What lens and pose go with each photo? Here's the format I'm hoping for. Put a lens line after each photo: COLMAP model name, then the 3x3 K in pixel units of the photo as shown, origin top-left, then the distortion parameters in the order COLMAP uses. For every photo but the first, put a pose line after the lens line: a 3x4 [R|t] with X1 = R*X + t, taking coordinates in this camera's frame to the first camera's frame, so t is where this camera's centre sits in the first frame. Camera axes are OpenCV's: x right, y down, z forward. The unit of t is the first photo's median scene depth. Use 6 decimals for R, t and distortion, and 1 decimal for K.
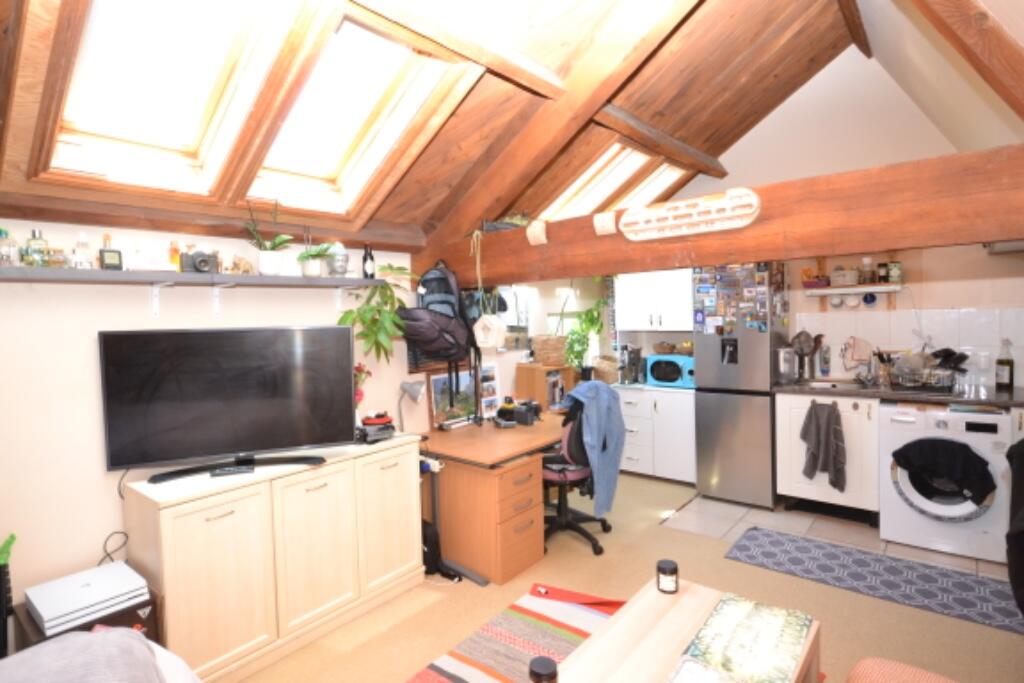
lens RADIAL K [[548.4, 0, 513.9], [0, 548.4, 339.7], [0, 0, 1]] dist [-0.000536, -0.000020]
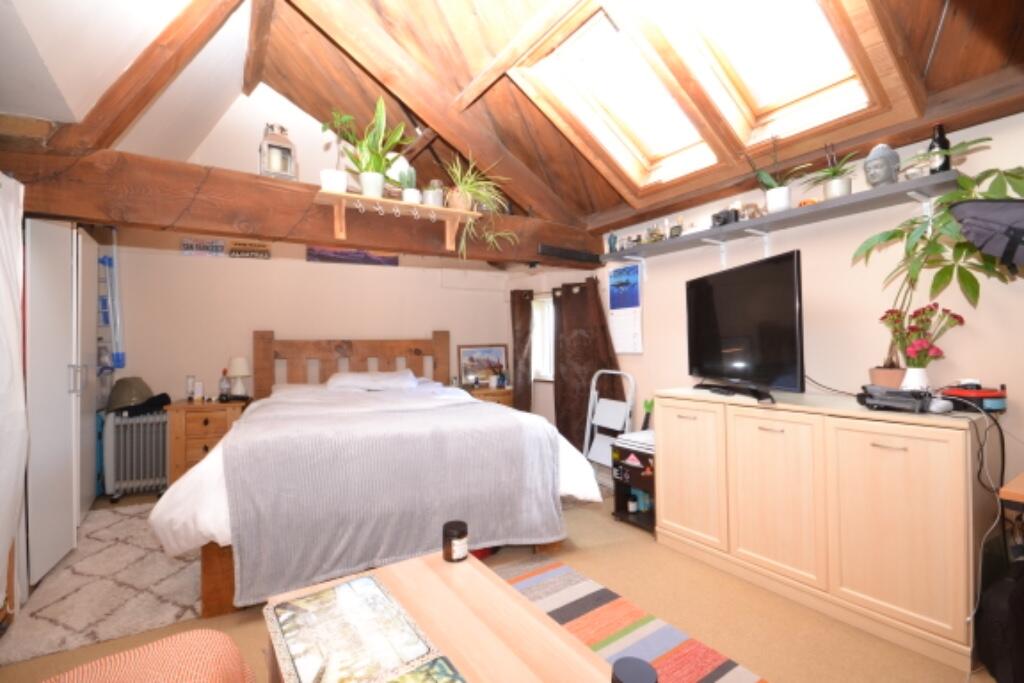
lens RADIAL K [[480.9, 0, 514.9], [0, 480.9, 342.3], [0, 0, 1]] dist [0.003406, 0.000000]
pose [[-0.320362, 0.024940, -0.946967, 0.608368], [-0.030260, 0.998874, 0.036544, 0.111330], [0.946812, 0.040362, -0.319247, 0.910804]]
